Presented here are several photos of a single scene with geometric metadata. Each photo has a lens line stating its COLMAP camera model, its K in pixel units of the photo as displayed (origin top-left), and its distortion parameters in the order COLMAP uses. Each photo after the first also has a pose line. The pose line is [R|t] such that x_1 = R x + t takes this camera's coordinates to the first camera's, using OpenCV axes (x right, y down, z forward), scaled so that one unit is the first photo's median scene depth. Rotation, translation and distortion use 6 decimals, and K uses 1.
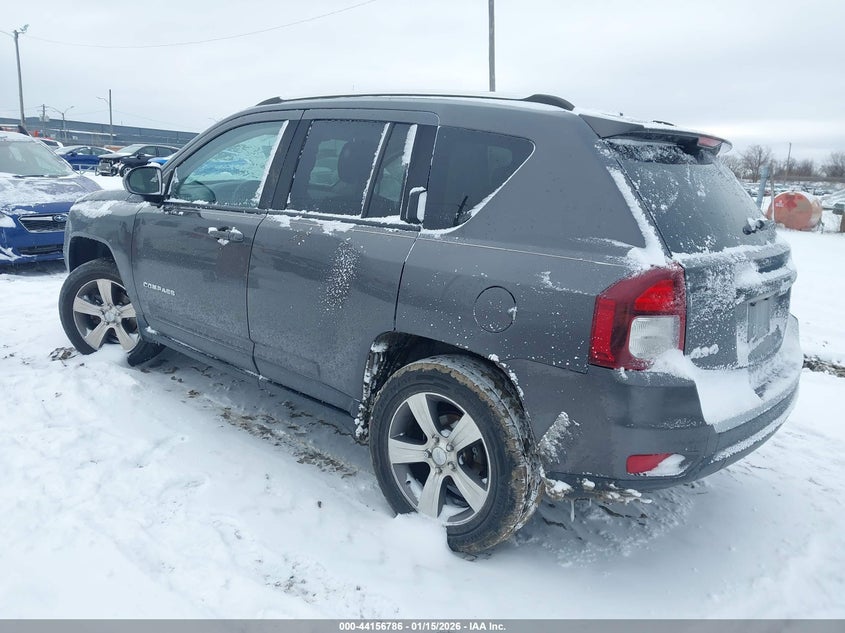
lens RADIAL K [[640.4, 0, 417.9], [0, 640.4, 315.5], [0, 0, 1]] dist [0.043577, -0.101964]
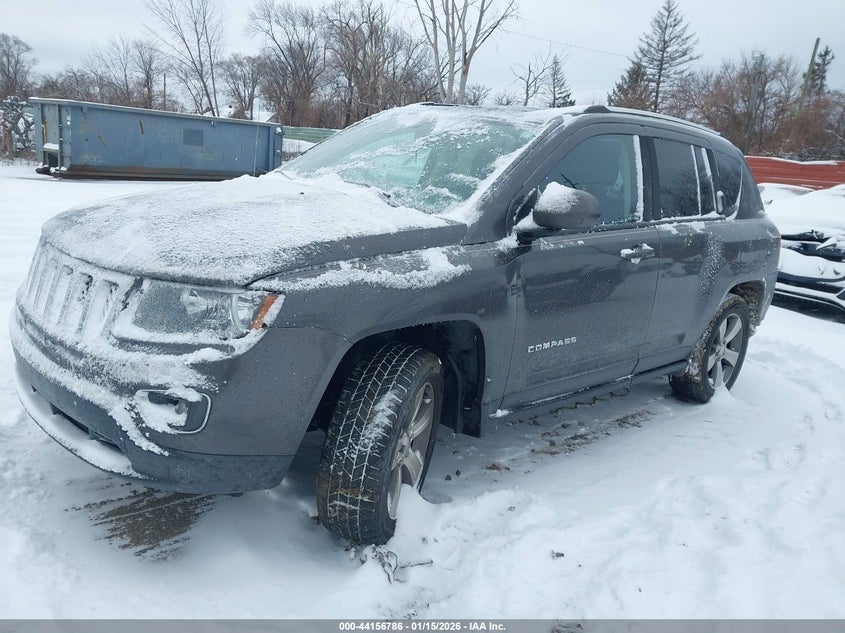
lens RADIAL K [[640.4, 0, 417.9], [0, 640.4, 315.5], [0, 0, 1]] dist [0.043577, -0.101964]
pose [[0.156333, -0.292702, 0.943337, -1.437779], [0.152897, 0.950740, 0.269660, -0.386227], [-0.975798, 0.102077, 0.193386, 1.256686]]
